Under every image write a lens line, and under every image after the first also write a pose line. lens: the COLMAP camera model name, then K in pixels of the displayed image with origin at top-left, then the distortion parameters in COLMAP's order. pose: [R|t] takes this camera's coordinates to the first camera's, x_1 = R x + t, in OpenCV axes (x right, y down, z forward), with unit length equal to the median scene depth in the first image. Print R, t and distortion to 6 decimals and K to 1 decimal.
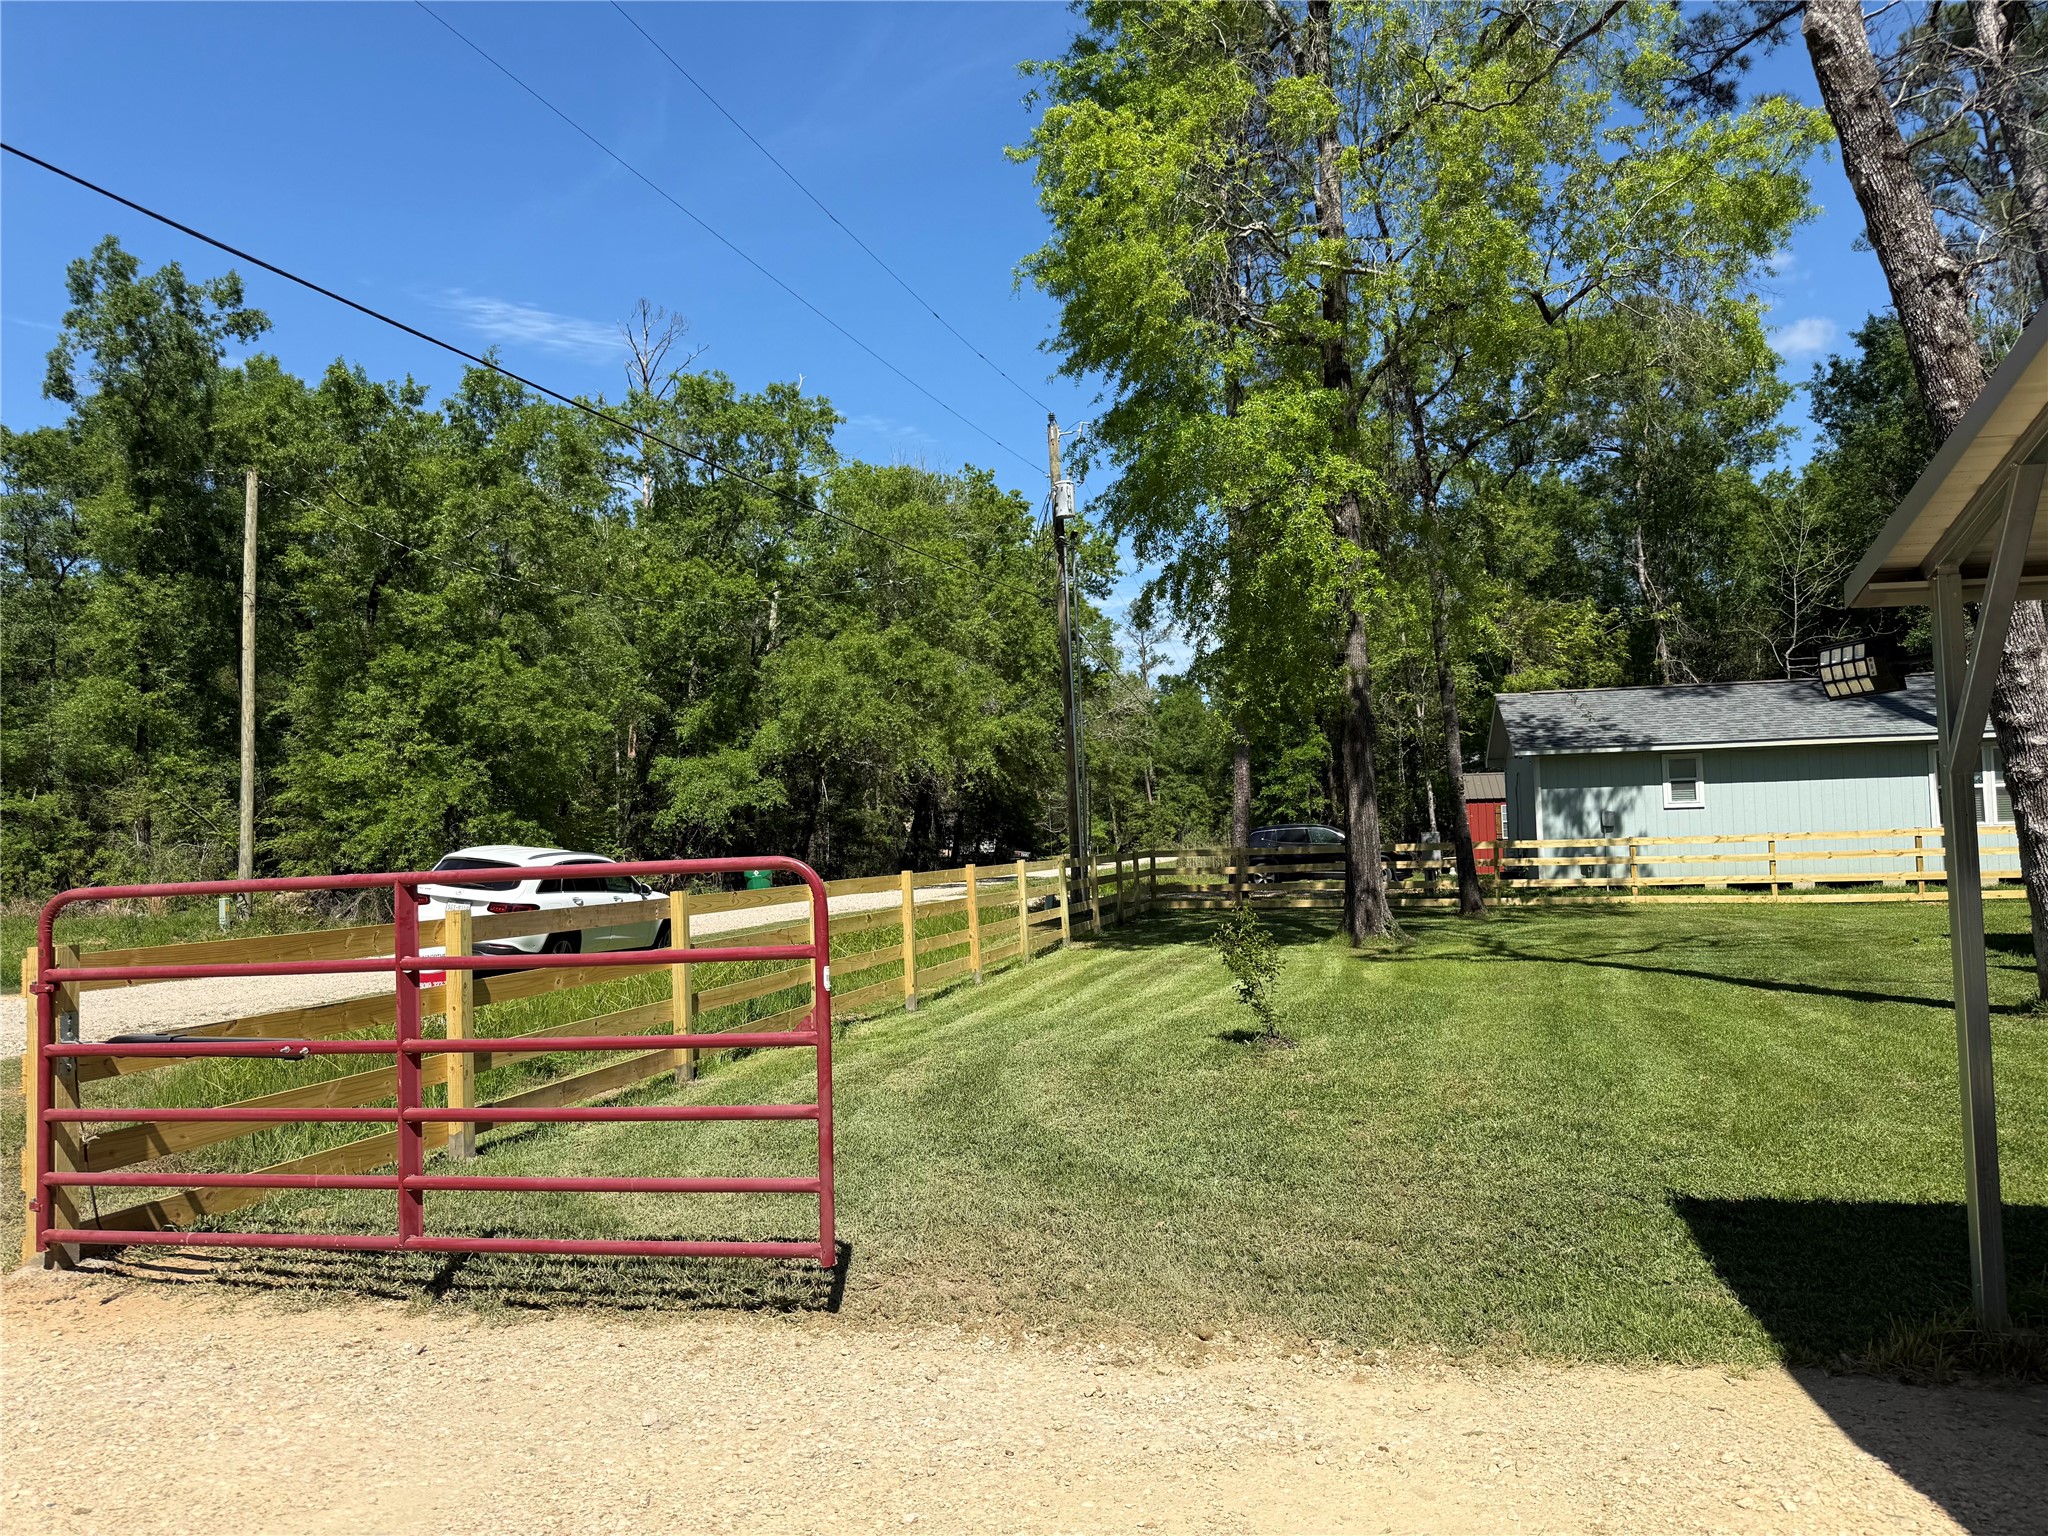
lens RADIAL K [[1435.7, 0, 1024.0], [0, 1435.7, 768.0], [0, 0, 1]] dist [0.064279, -0.093328]
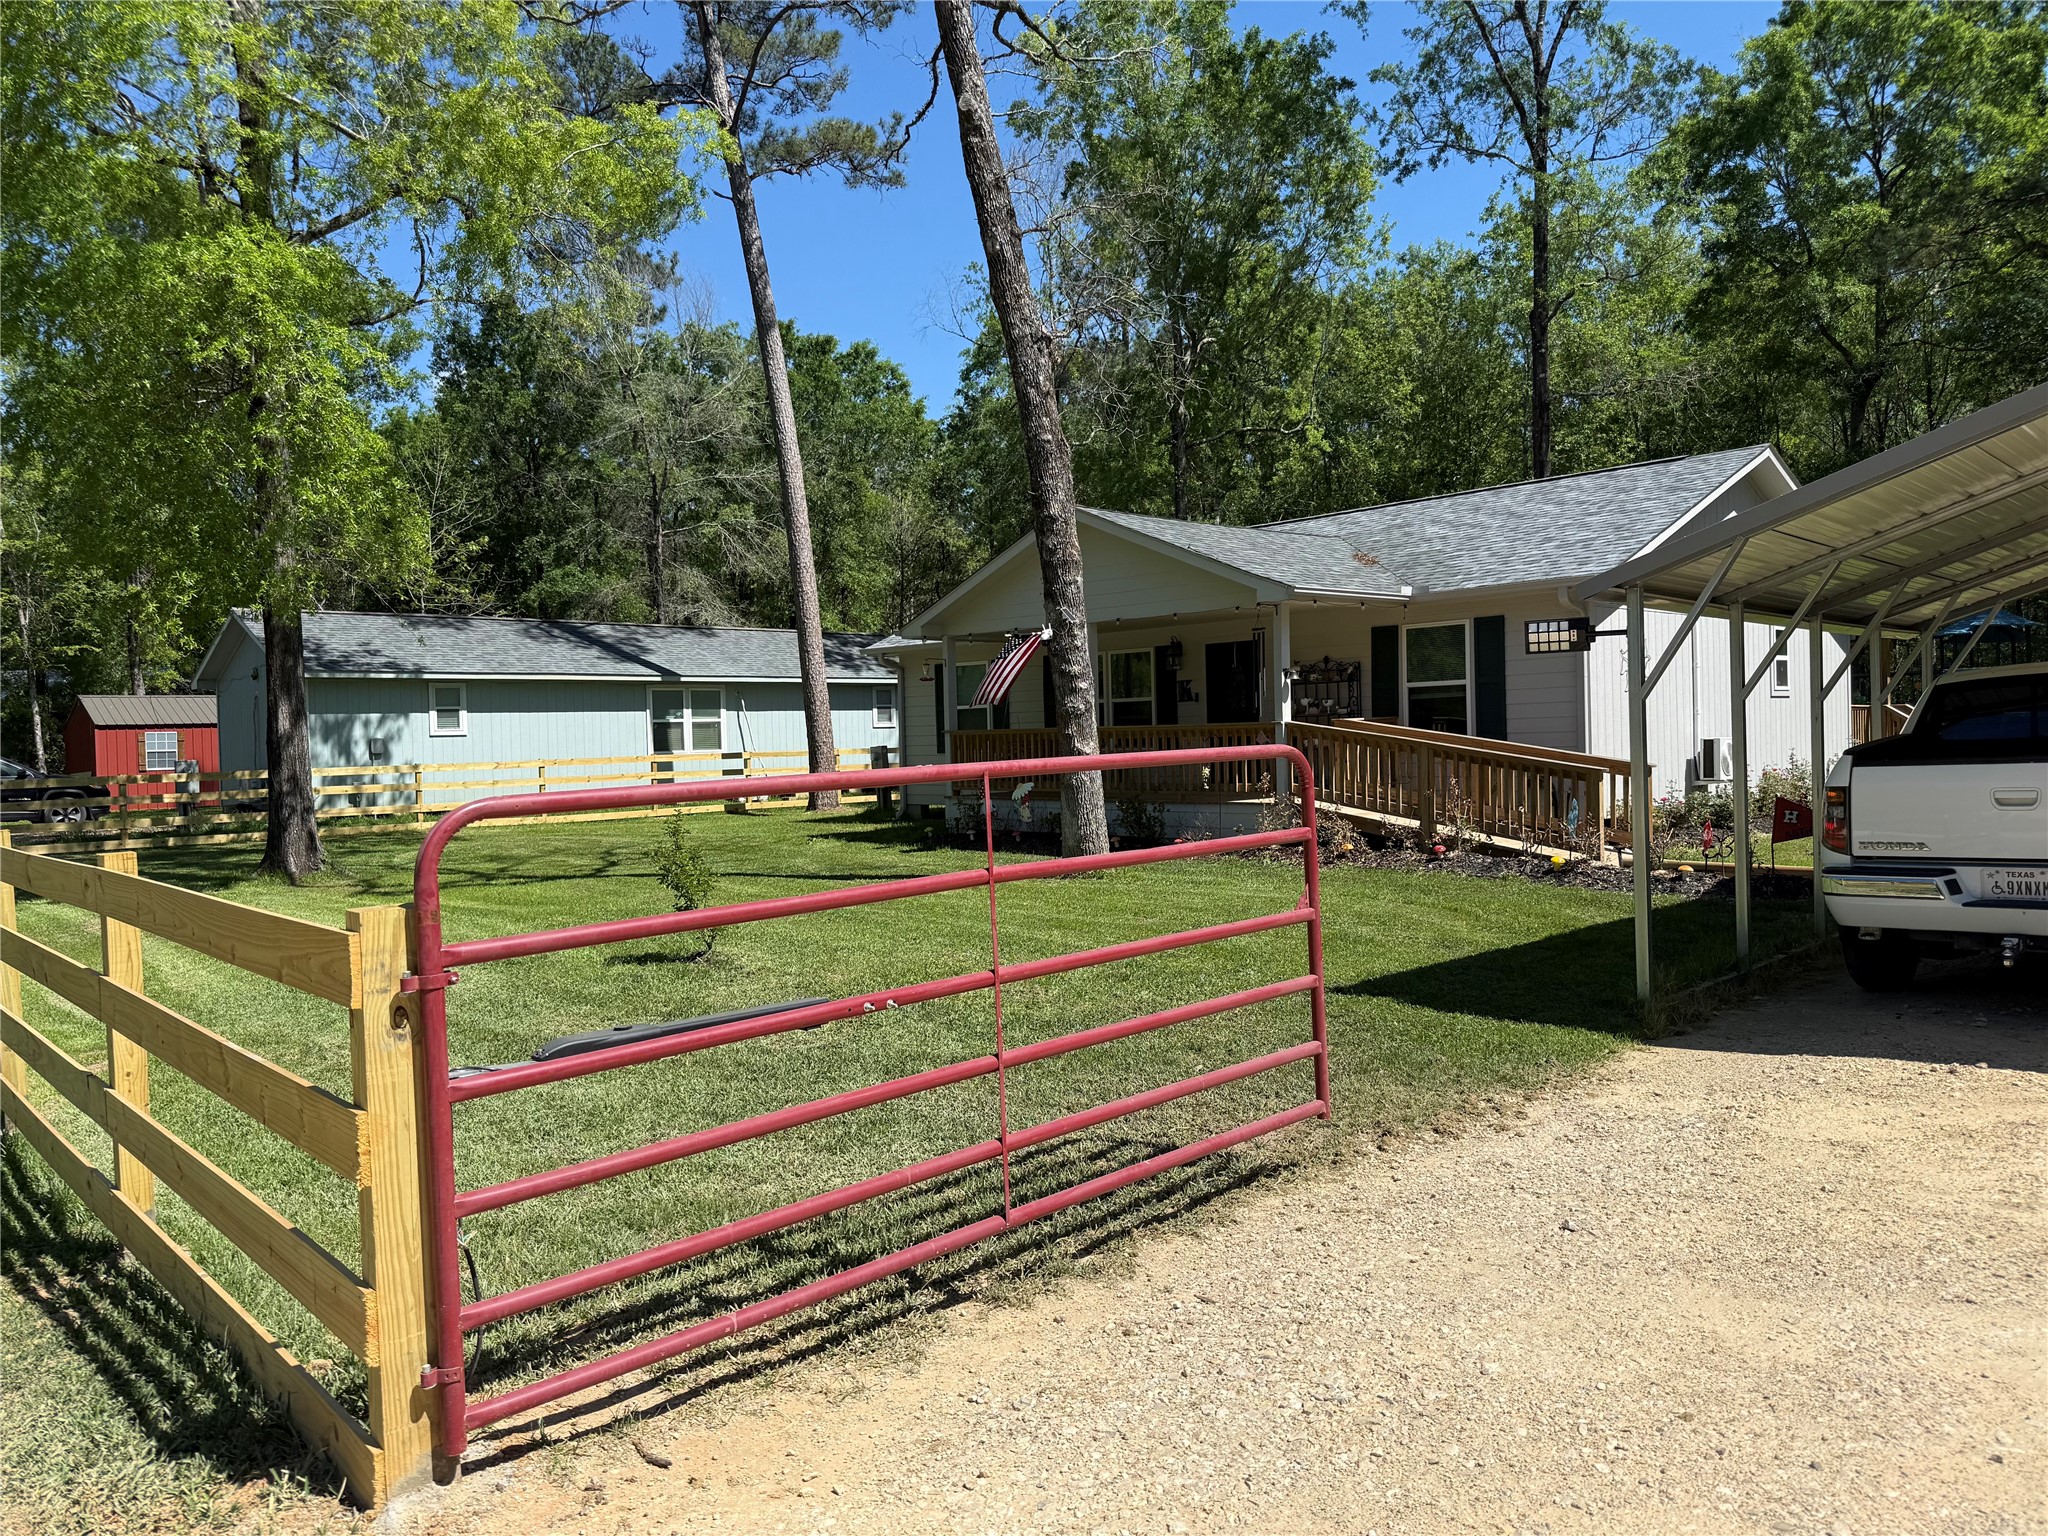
lens RADIAL K [[1430.4, 0, 1019.1], [0, 1430.4, 756.6], [0, 0, 1]] dist [0.160572, -0.324509]
pose [[0.549473, -0.000075, 0.835512, -0.183605], [-0.030776, 0.999320, 0.020329, 0.008708], [-0.834945, -0.036884, 0.549097, 0.093777]]
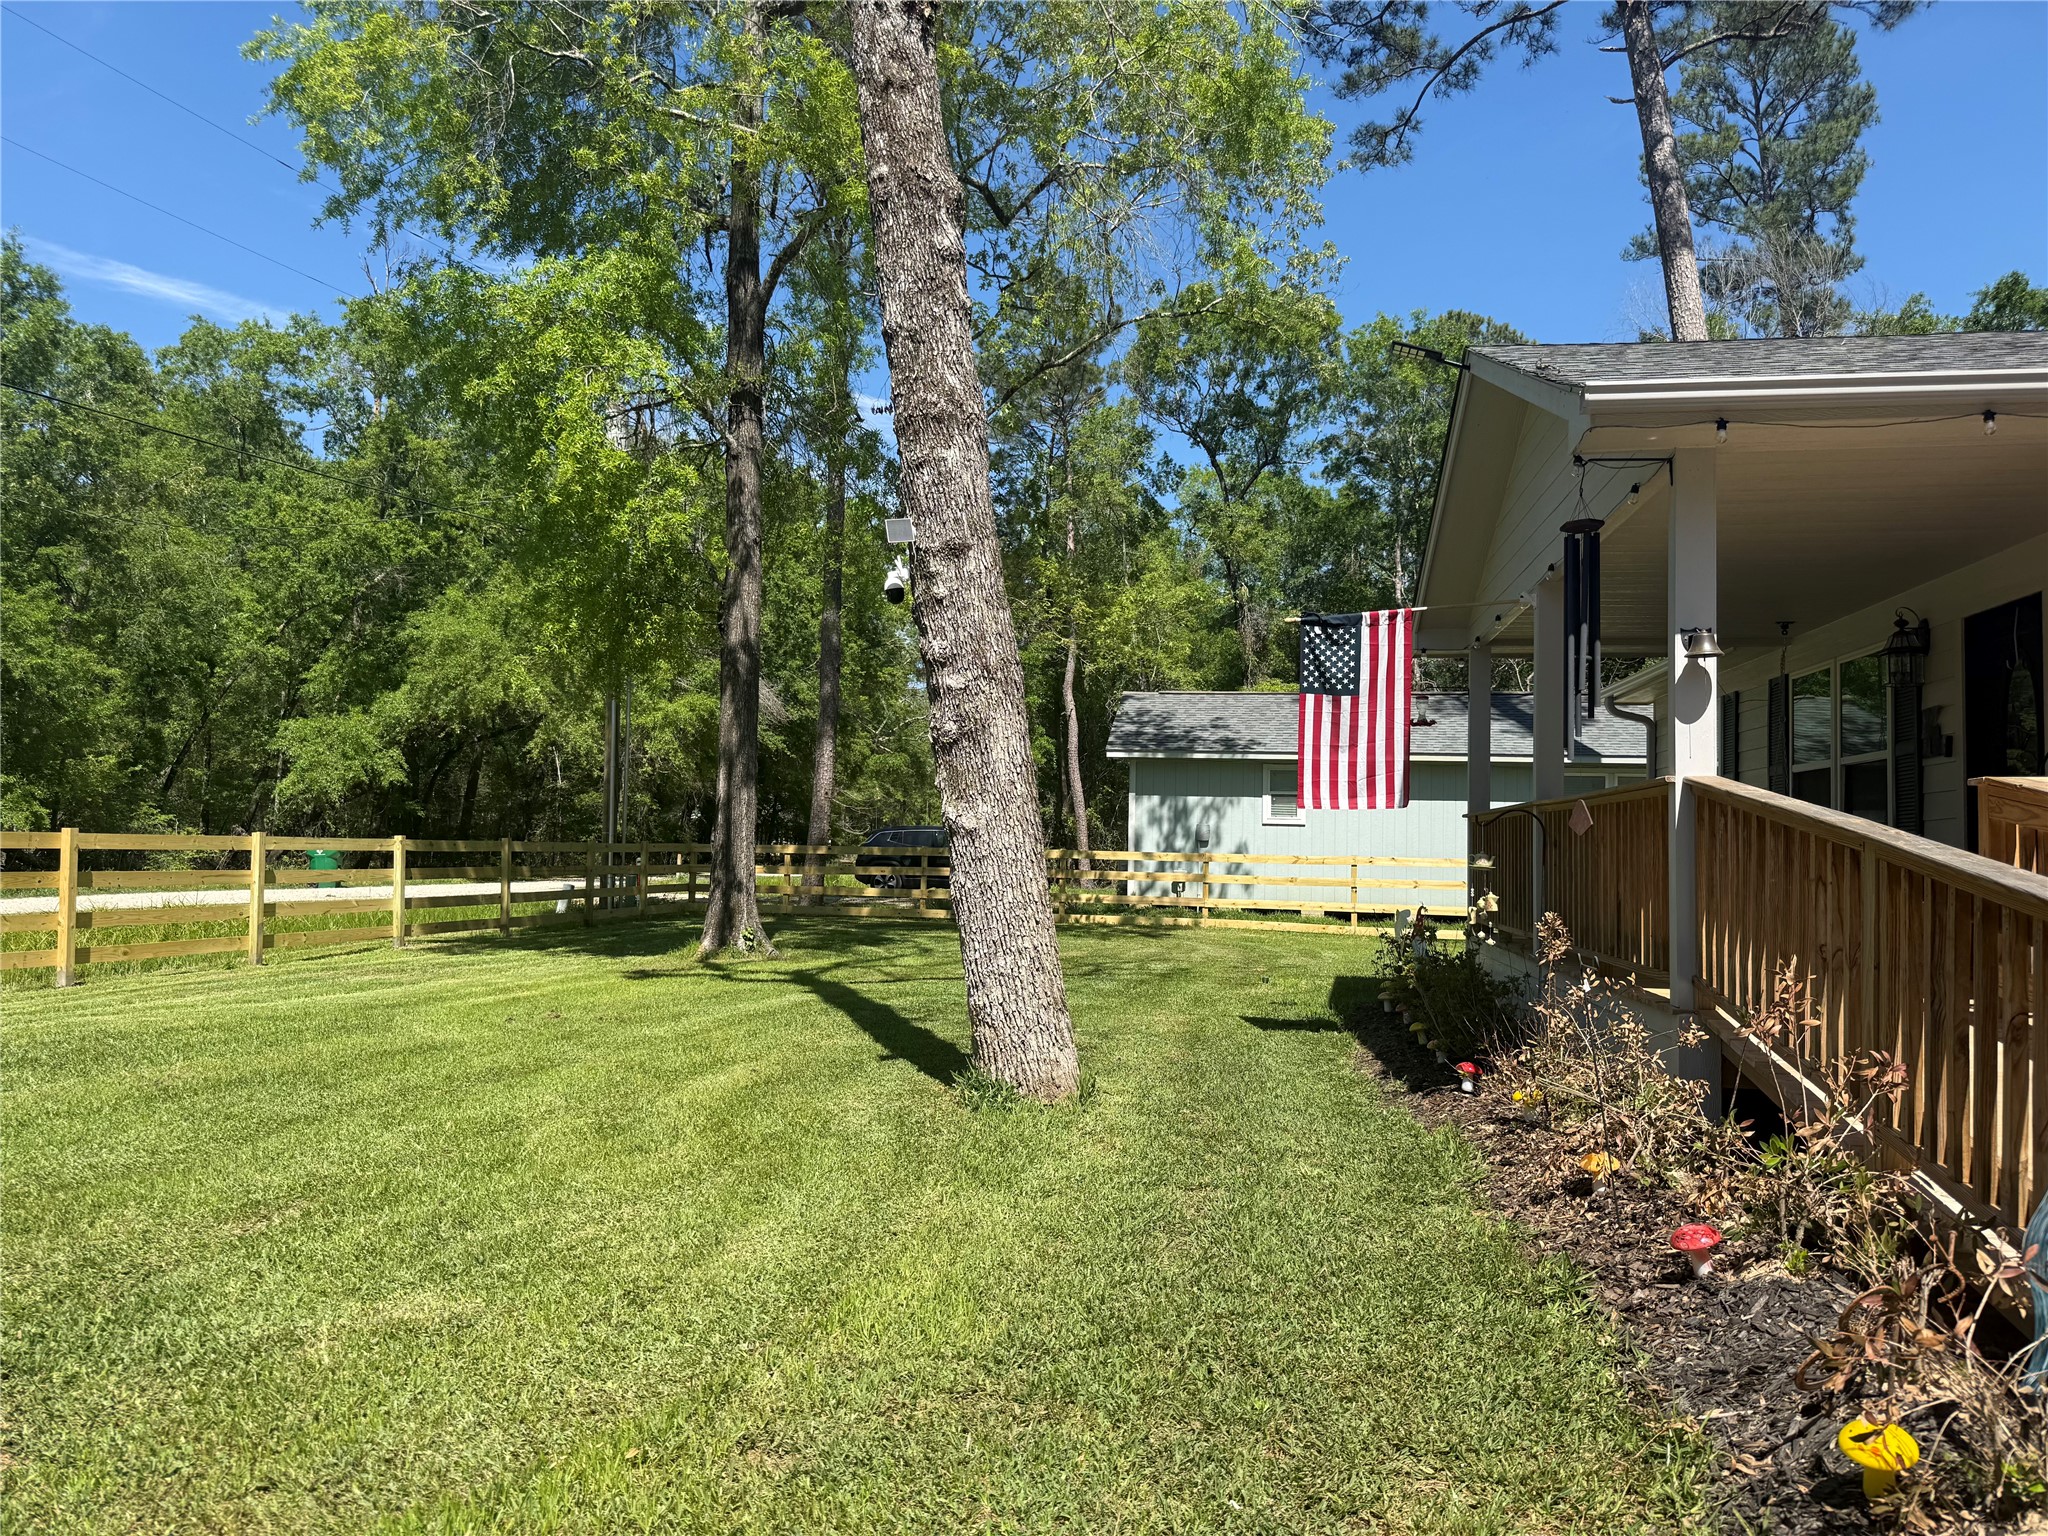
lens RADIAL K [[1430.4, 0, 1019.1], [0, 1430.4, 756.6], [0, 0, 1]] dist [0.160572, -0.324509]
pose [[0.997051, 0.055466, 0.053042, 0.241397], [-0.054715, 0.998382, -0.015502, 0.008398], [-0.053816, 0.012554, 0.998472, 0.117929]]
